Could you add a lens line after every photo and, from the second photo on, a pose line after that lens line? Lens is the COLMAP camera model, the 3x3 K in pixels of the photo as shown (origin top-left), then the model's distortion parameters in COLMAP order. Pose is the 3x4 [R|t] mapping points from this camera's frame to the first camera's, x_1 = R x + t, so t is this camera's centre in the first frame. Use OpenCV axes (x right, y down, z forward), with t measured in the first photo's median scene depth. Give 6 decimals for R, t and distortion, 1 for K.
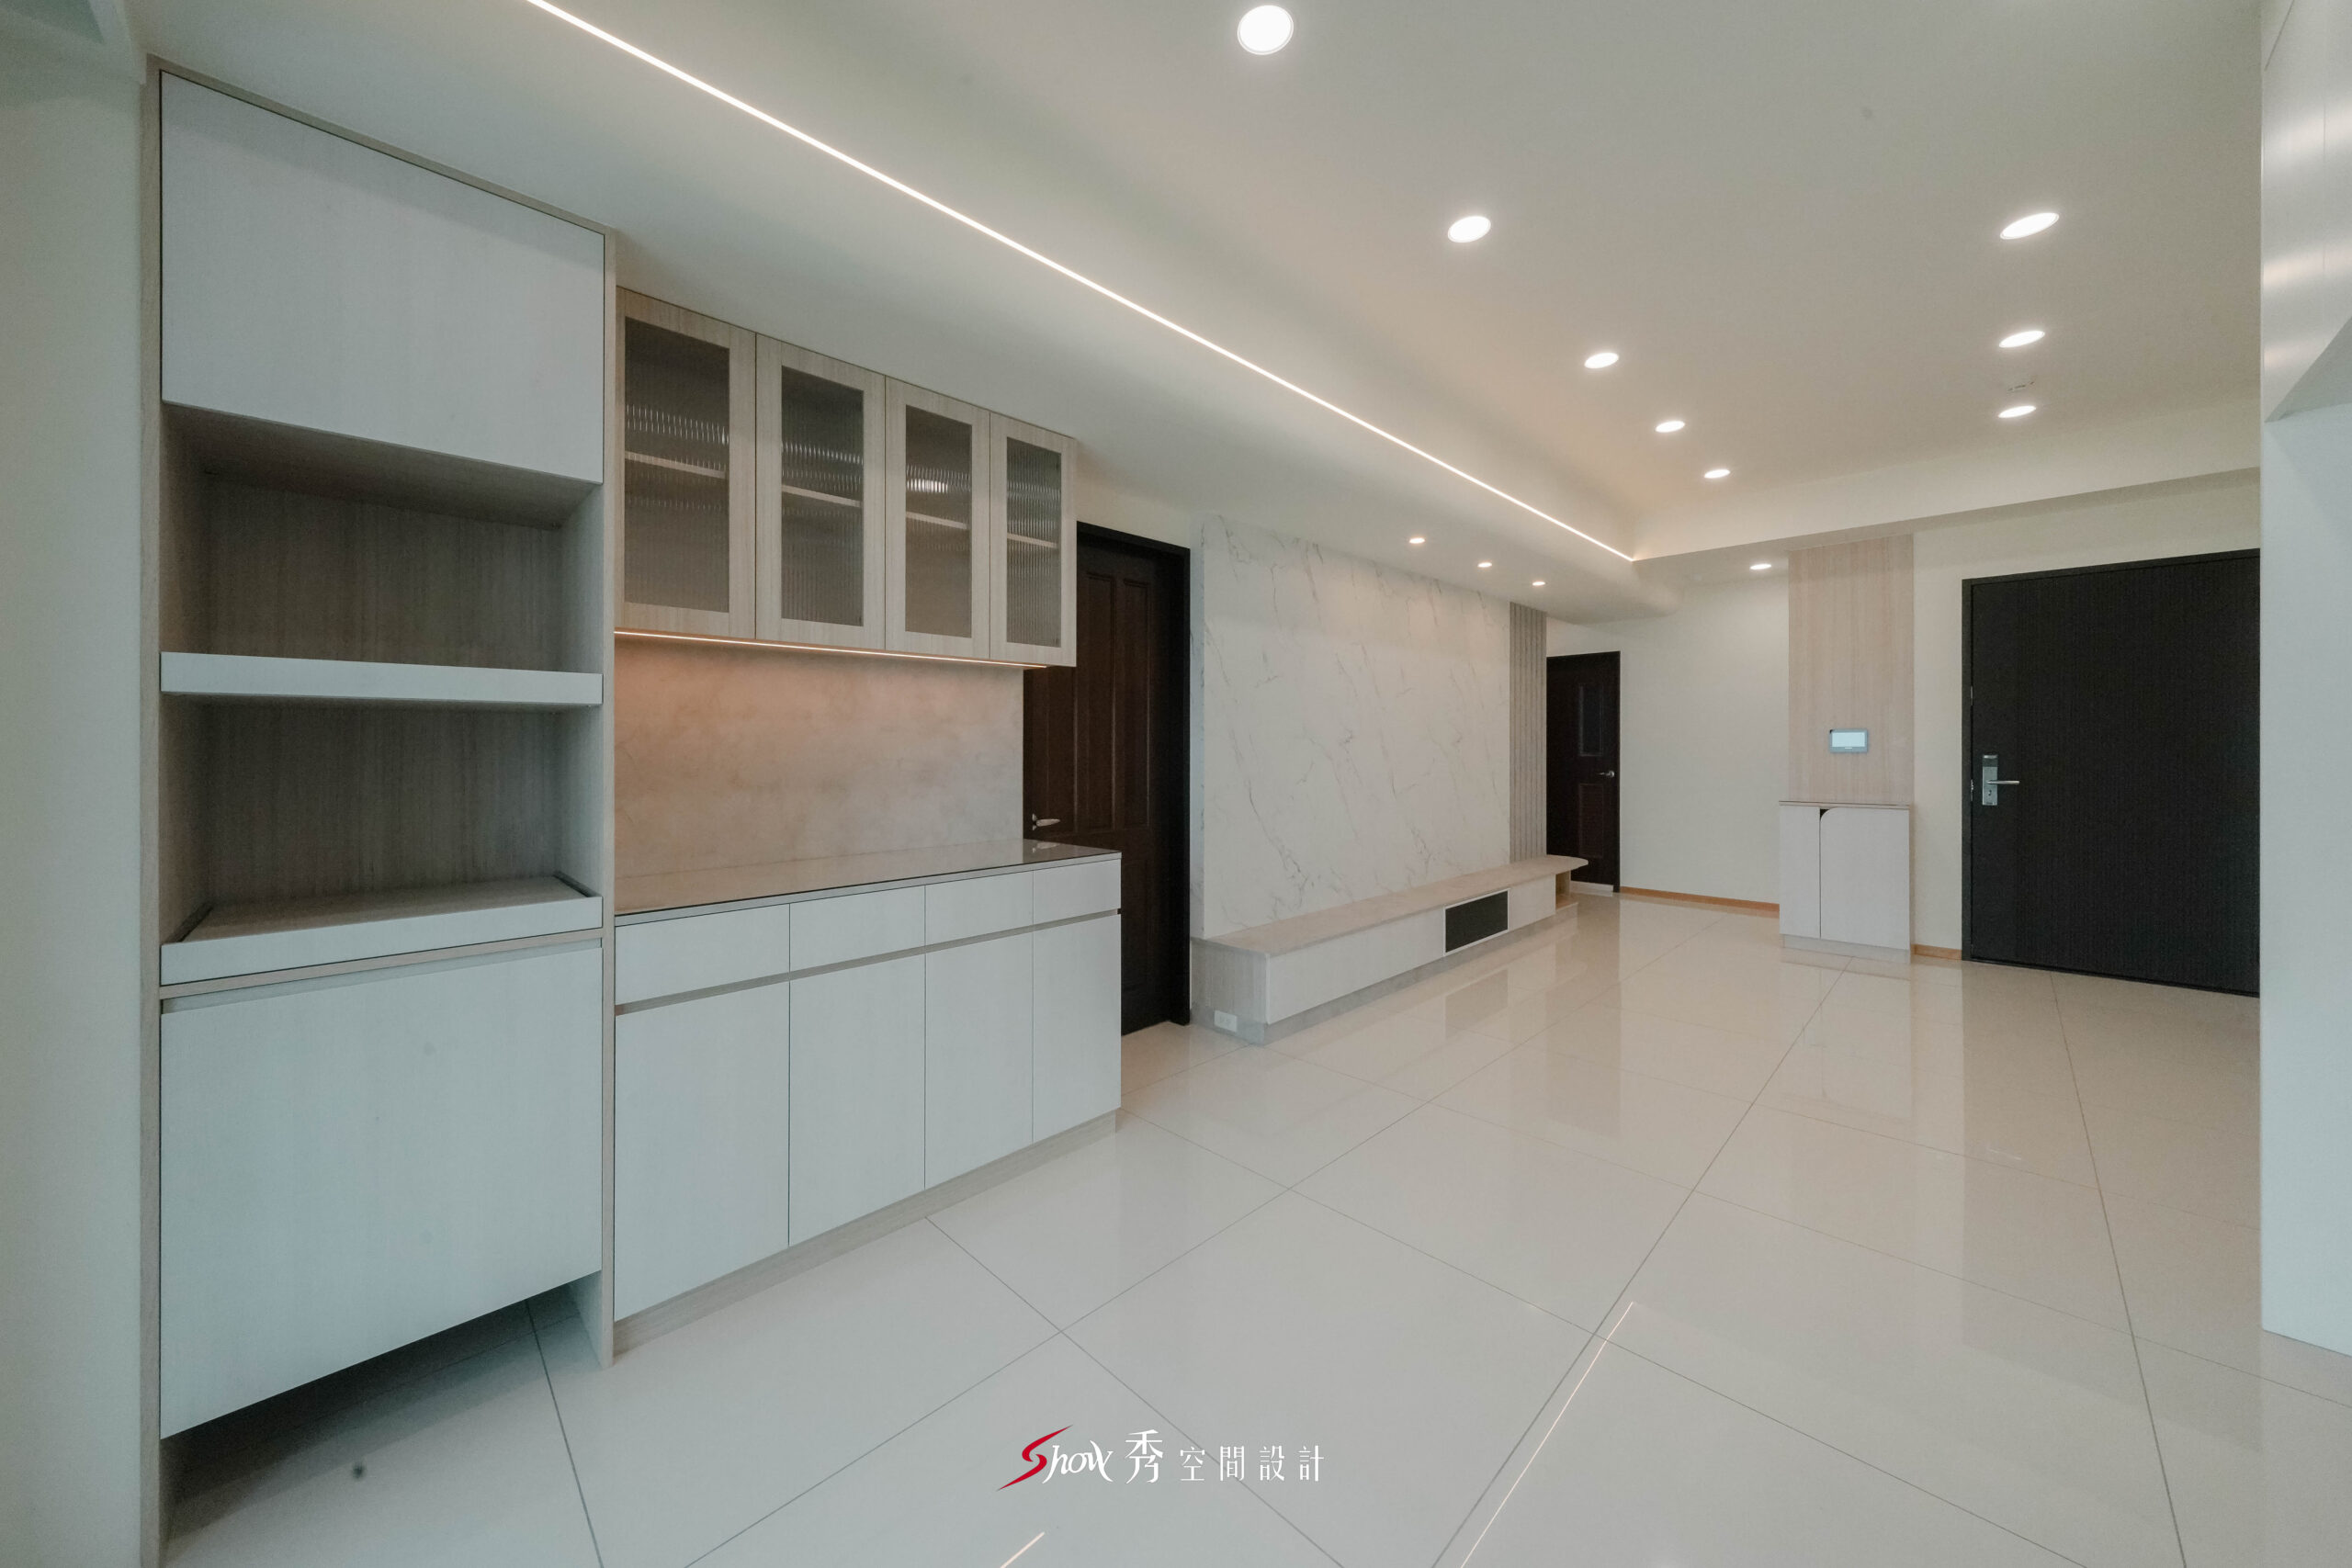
lens RADIAL K [[811.4, 0, 1165.4], [0, 811.4, 743.8], [0, 0, 1]] dist [0.000156, -0.000123]
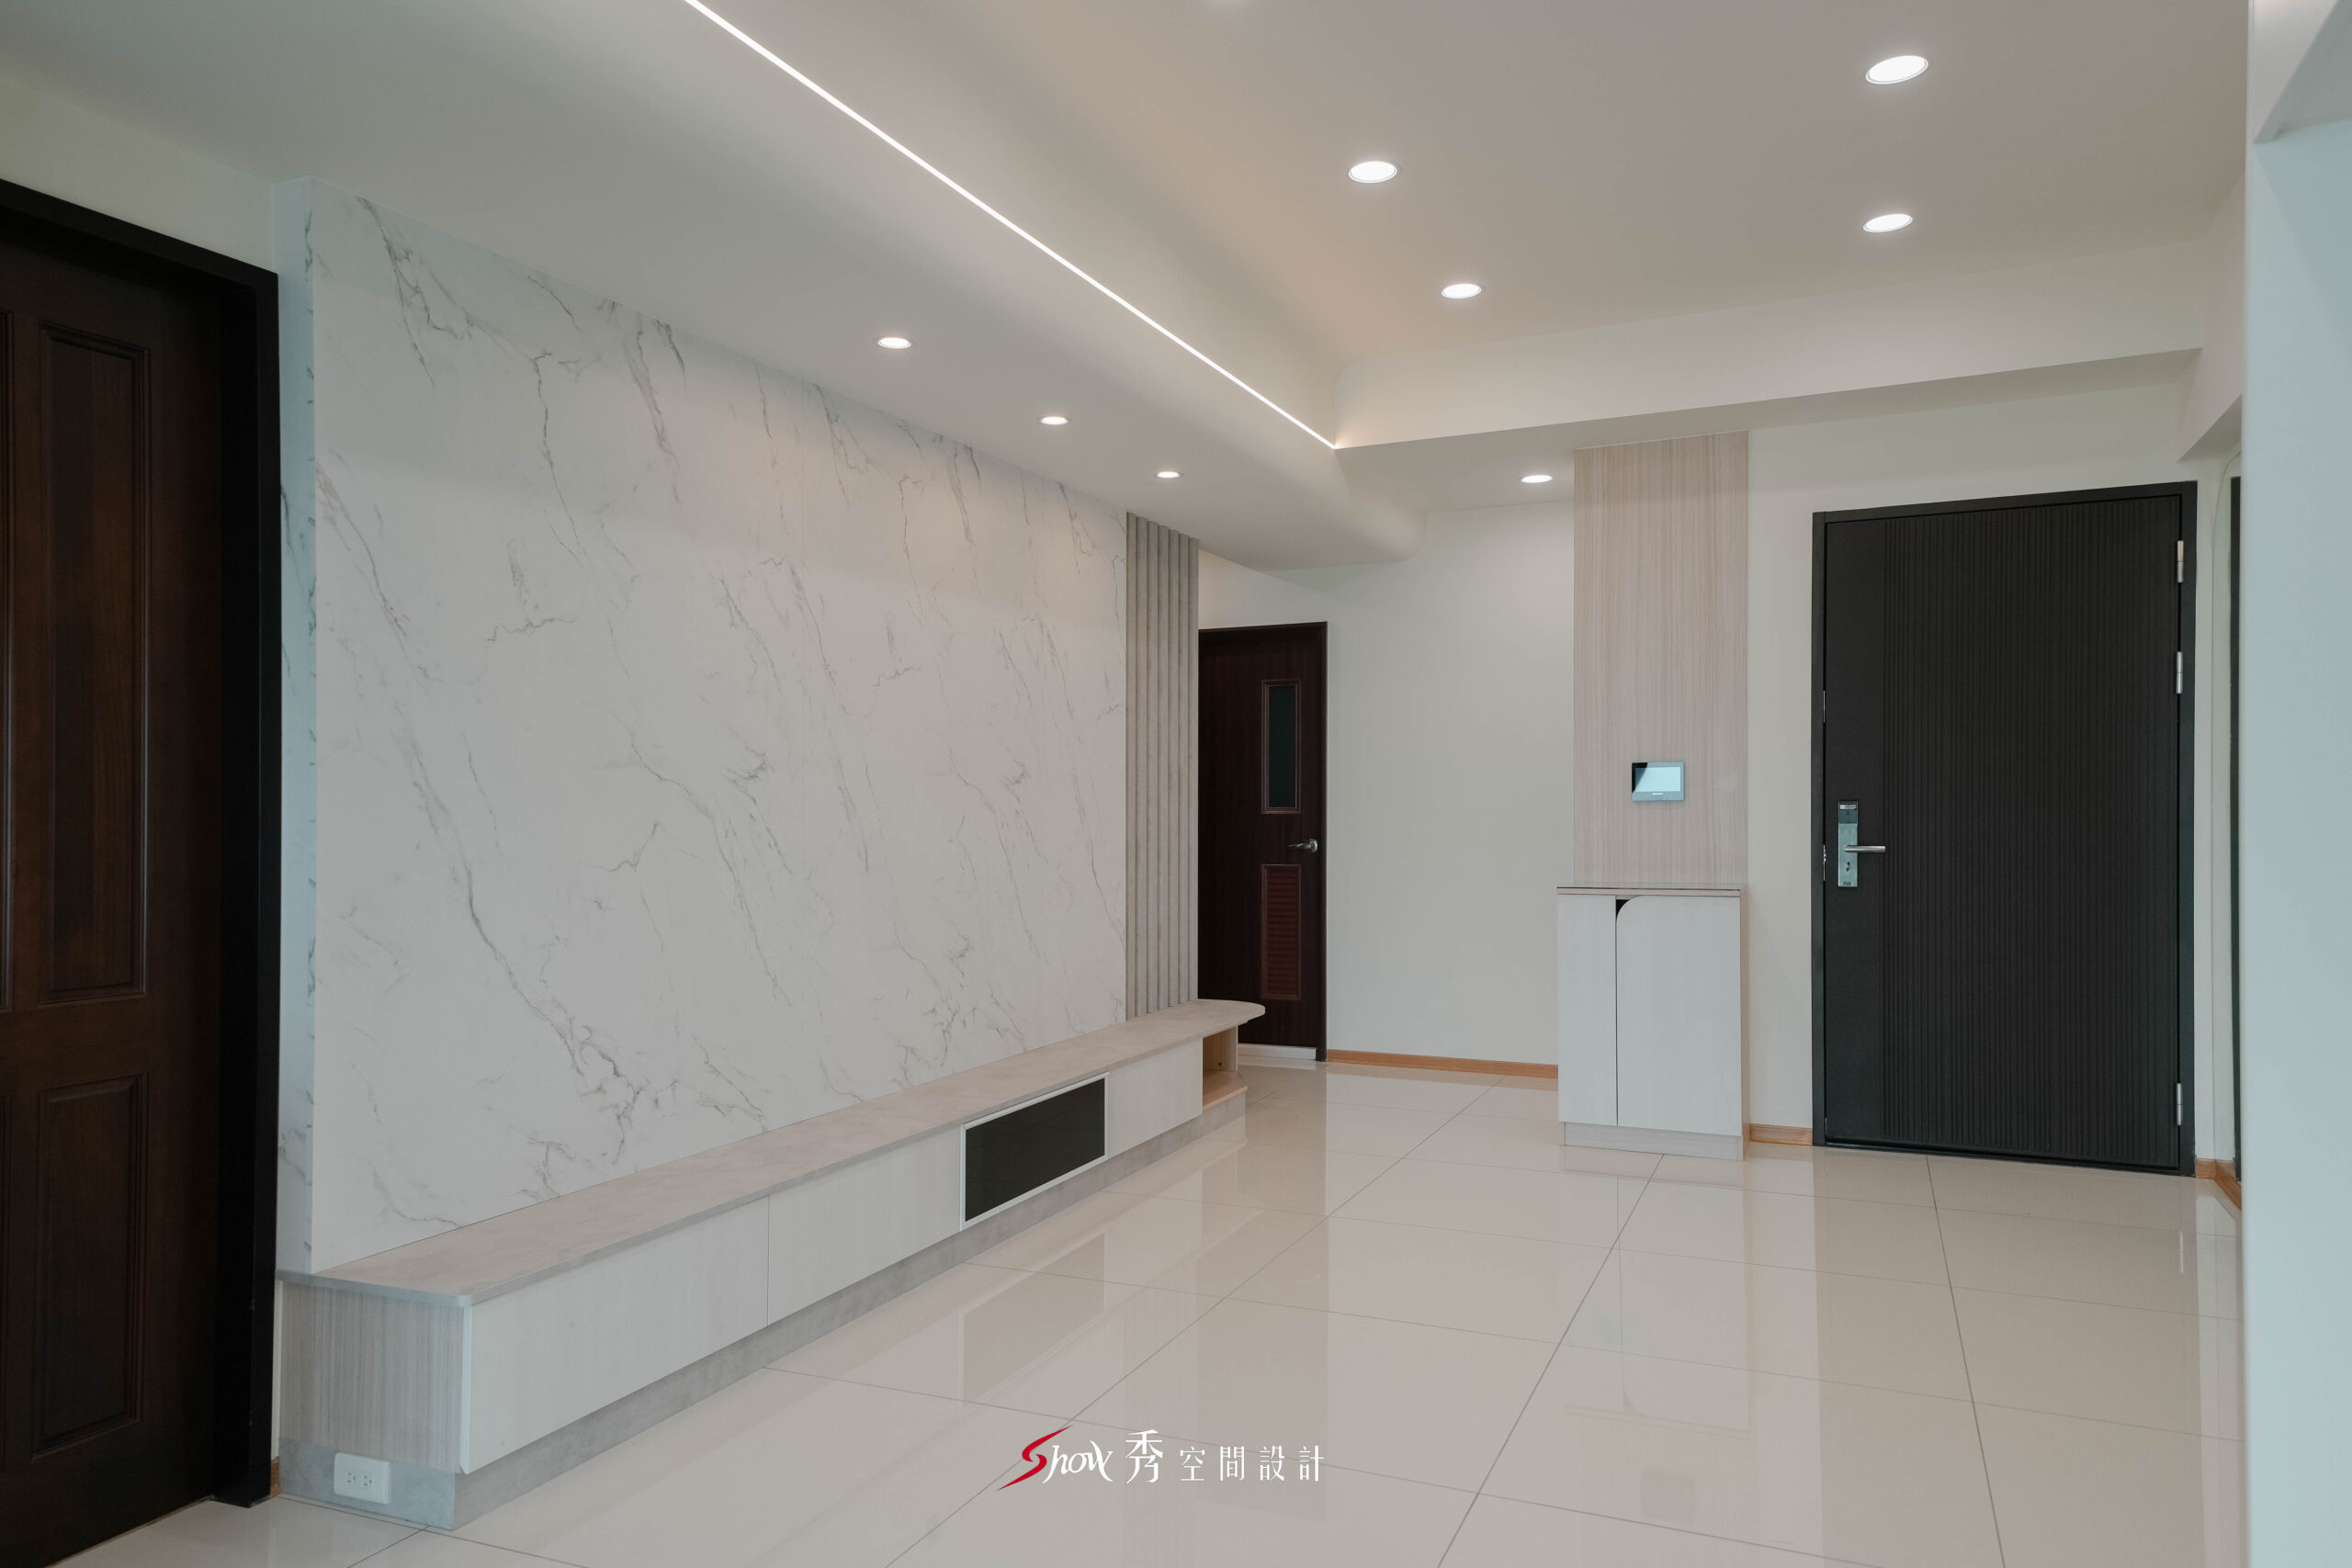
lens RADIAL K [[1537.2, 0, 1176.7], [0, 1537.2, 797.0], [0, 0, 1]] dist [0.062747, -0.001468]
pose [[0.928342, -0.000218, 0.371726, 0.124144], [0.000099, 1.000000, 0.000339, 0.008244], [-0.371726, -0.000278, 0.928342, 0.112152]]
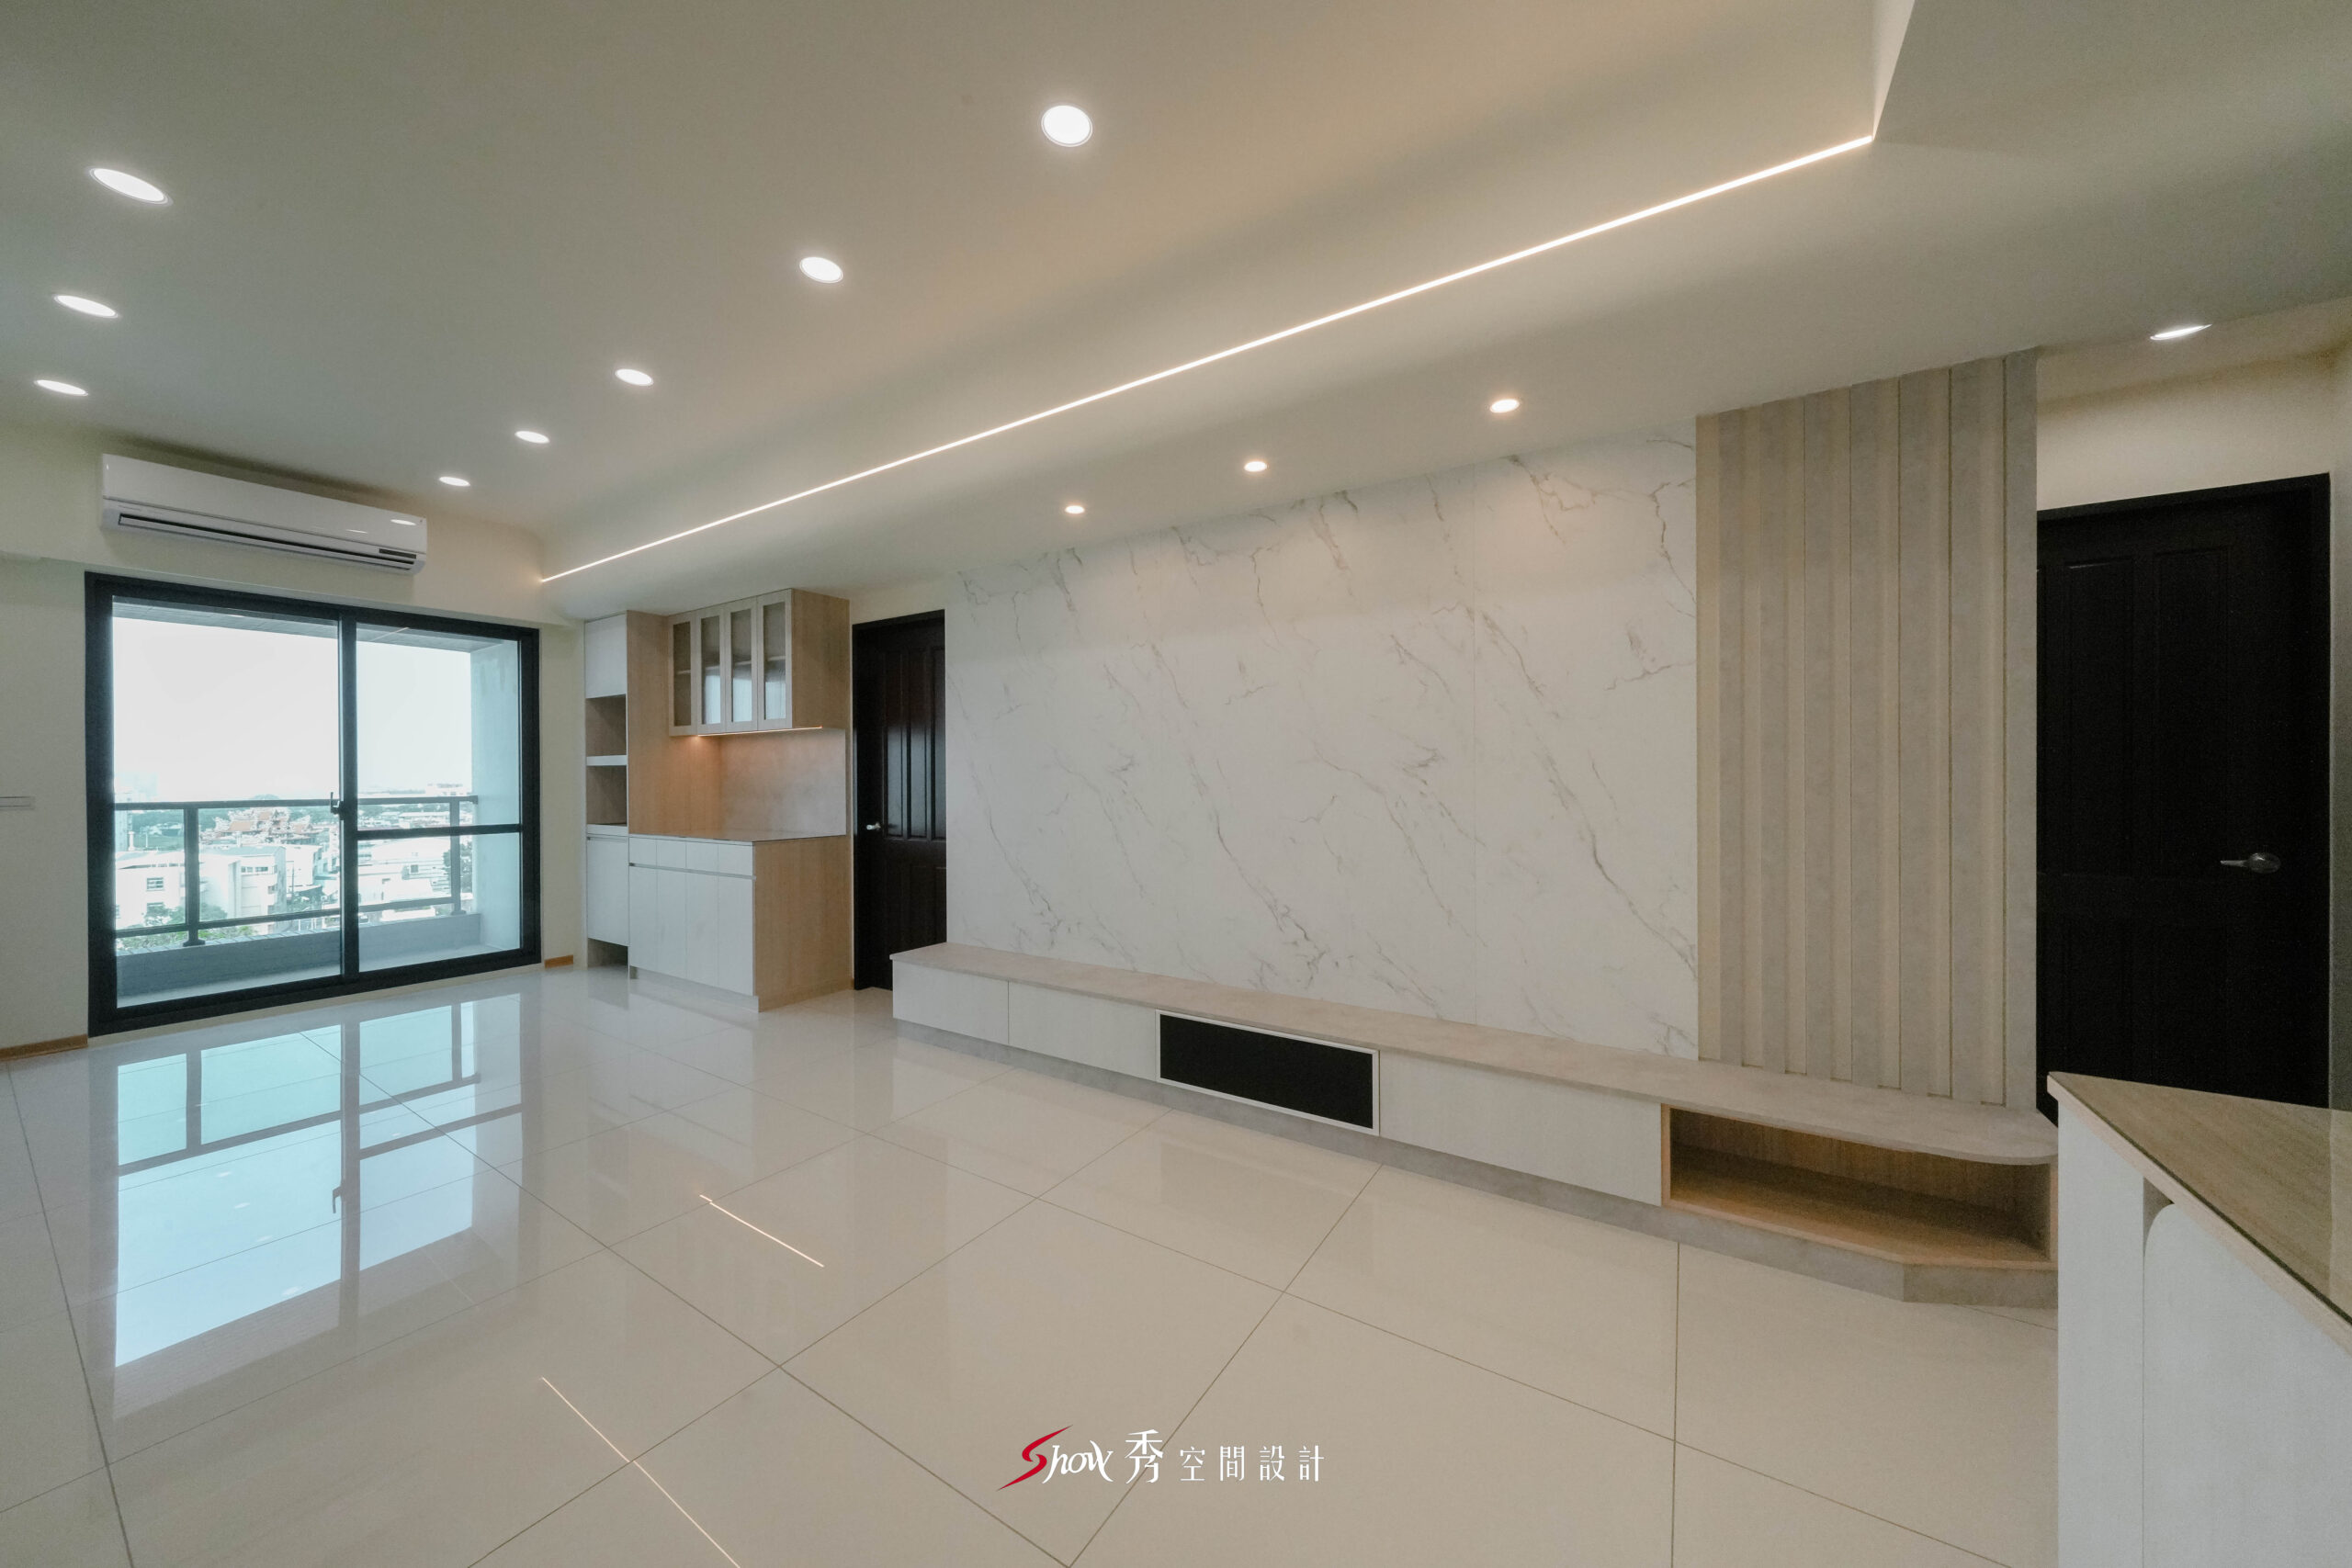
lens RADIAL K [[738.6, 0, 1206.3], [0, 738.6, 792.2], [0, 0, 1]] dist [-0.008562, -0.000088]
pose [[0.263933, 0.010807, -0.964481, 0.962788], [0.002877, 0.999924, 0.011991, 0.011215], [0.964537, -0.005939, 0.263881, 0.887788]]
